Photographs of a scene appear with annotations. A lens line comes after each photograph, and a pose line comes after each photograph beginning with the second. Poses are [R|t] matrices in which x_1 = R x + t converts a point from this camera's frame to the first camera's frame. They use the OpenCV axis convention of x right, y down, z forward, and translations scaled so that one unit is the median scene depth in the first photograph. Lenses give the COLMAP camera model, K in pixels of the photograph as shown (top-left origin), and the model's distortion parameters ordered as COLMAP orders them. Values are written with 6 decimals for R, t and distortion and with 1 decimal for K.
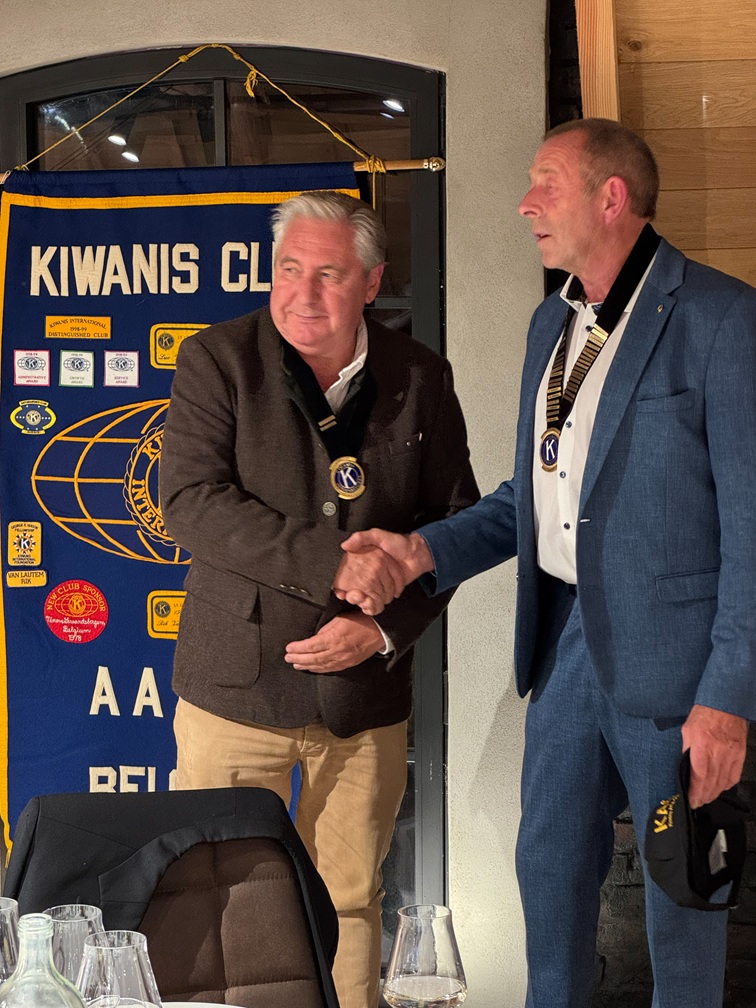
lens RADIAL K [[2273.0, 0, 380.4], [0, 2273.0, 489.2], [0, 0, 1]] dist [0.144742, 0.000000]
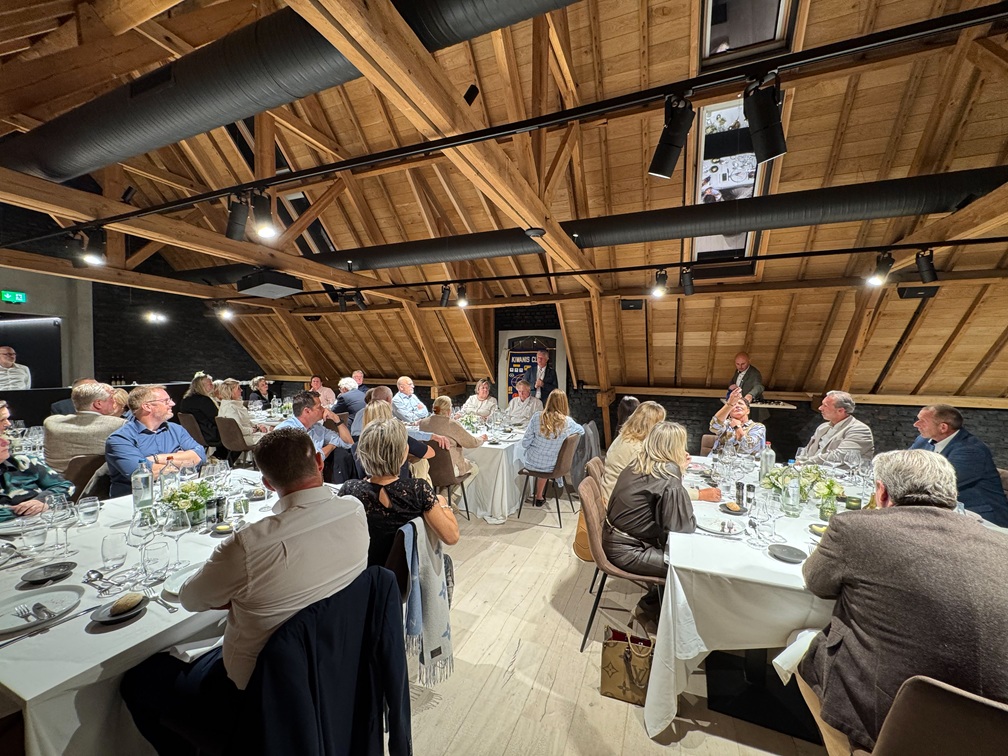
lens RADIAL K [[405.0, 0, 501.1], [0, 405.0, 378.2], [0, 0, 1]] dist [0.000812, -0.000349]
pose [[0.972951, 0.026191, -0.229522, 0.185831], [-0.034609, 0.998865, -0.032726, 0.036034], [0.228404, 0.039784, 0.972753, -0.615189]]
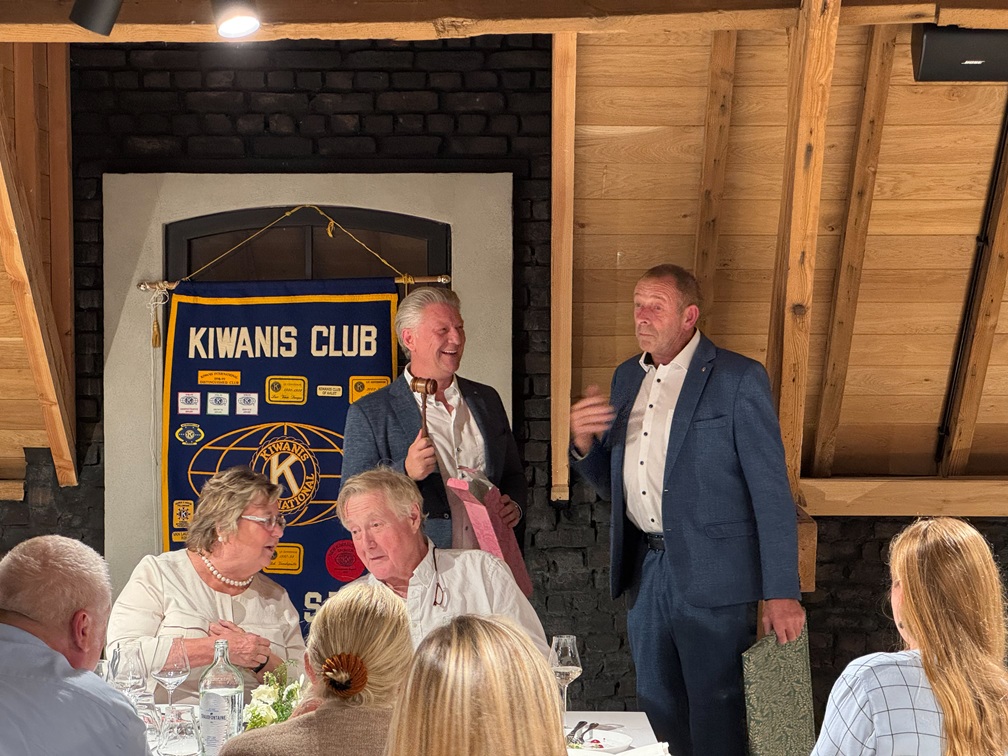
lens RADIAL K [[2273.0, 0, 489.0], [0, 2273.0, 367.4], [0, 0, 1]] dist [0.144742, 0.000000]
pose [[0.988597, 0.002479, 0.150567, -0.187067], [0.007186, 0.997949, -0.063615, 0.024729], [-0.150416, 0.063971, 0.986551, -0.606726]]
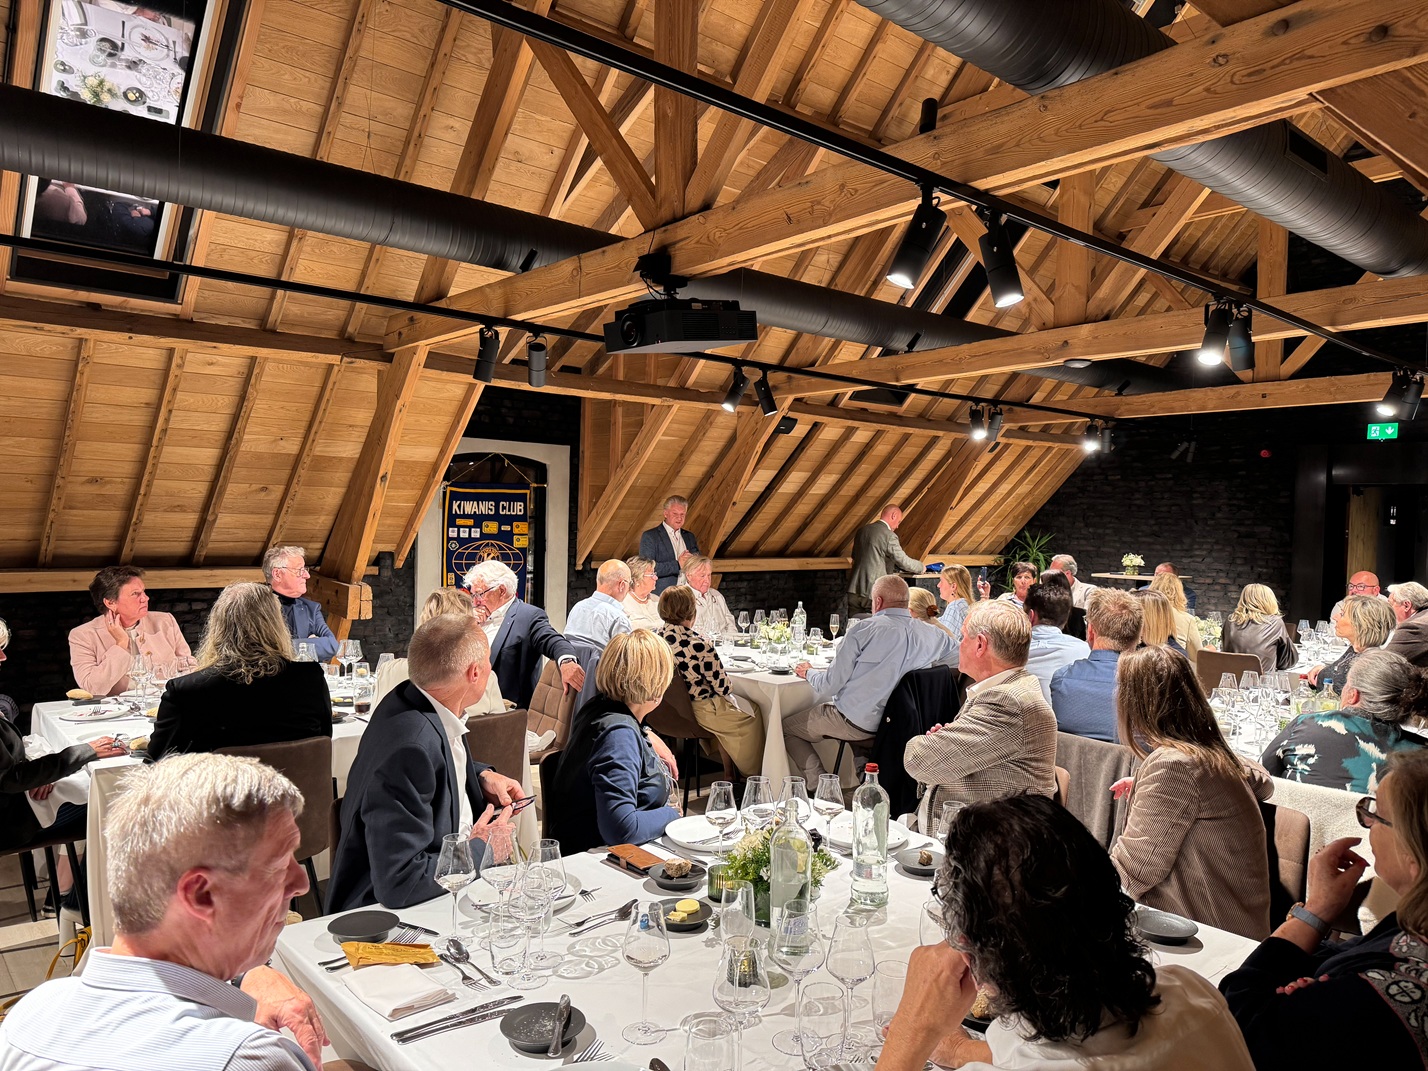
lens RADIAL K [[941.0, 0, 727.6], [0, 941.0, 543.9], [0, 0, 1]] dist [0.009552, -0.000425]
pose [[0.627022, -0.001585, 0.779000, -1.101148], [0.035198, 0.999034, -0.026298, 0.023647], [-0.778206, 0.043909, 0.626472, -0.344423]]
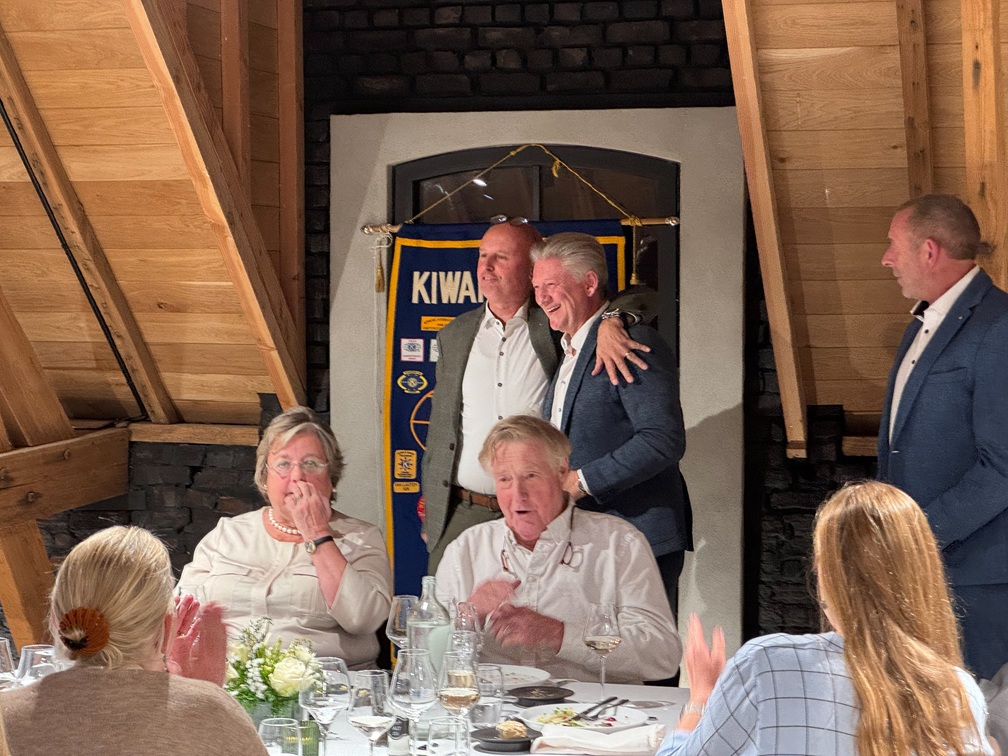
lens RADIAL K [[2273.0, 0, 479.4], [0, 2273.0, 342.9], [0, 0, 1]] dist [0.144742, 0.000000]
pose [[0.993920, 0.010192, -0.109628, 0.061965], [-0.016352, 0.998328, -0.055445, 0.027030], [0.108880, 0.056901, 0.992425, -0.529578]]
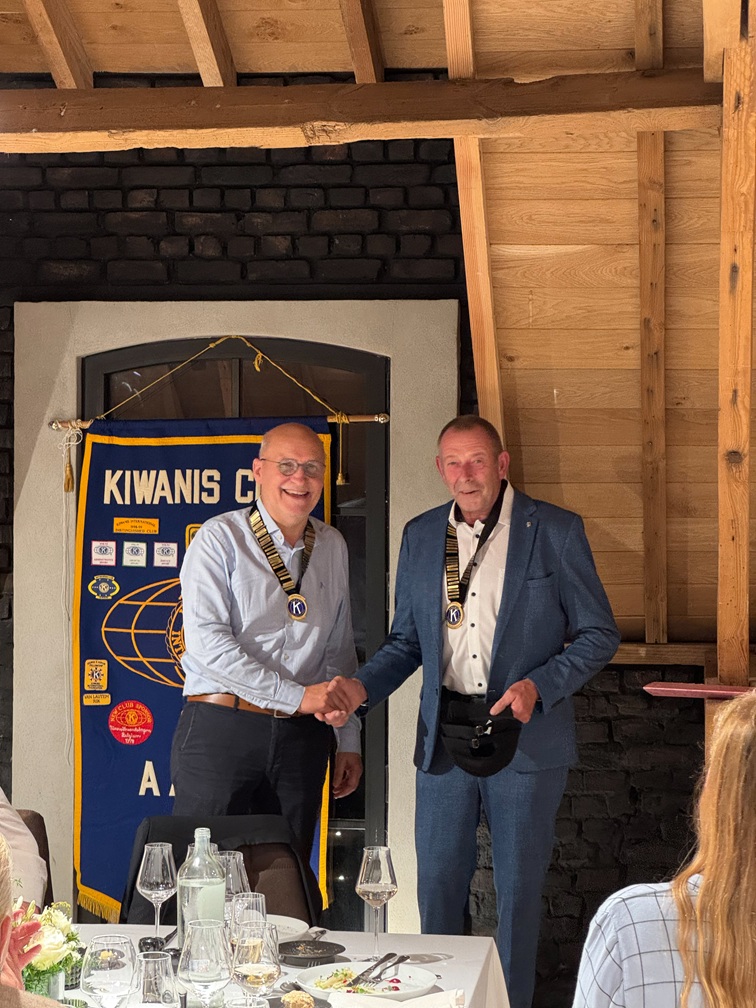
lens RADIAL K [[2273.0, 0, 377.4], [0, 2273.0, 481.3], [0, 0, 1]] dist [0.144742, 0.000000]
pose [[0.999657, 0.010219, 0.024121, -0.014144], [-0.008498, 0.997483, -0.070401, 0.001734], [-0.024780, 0.070172, 0.997227, -0.457173]]
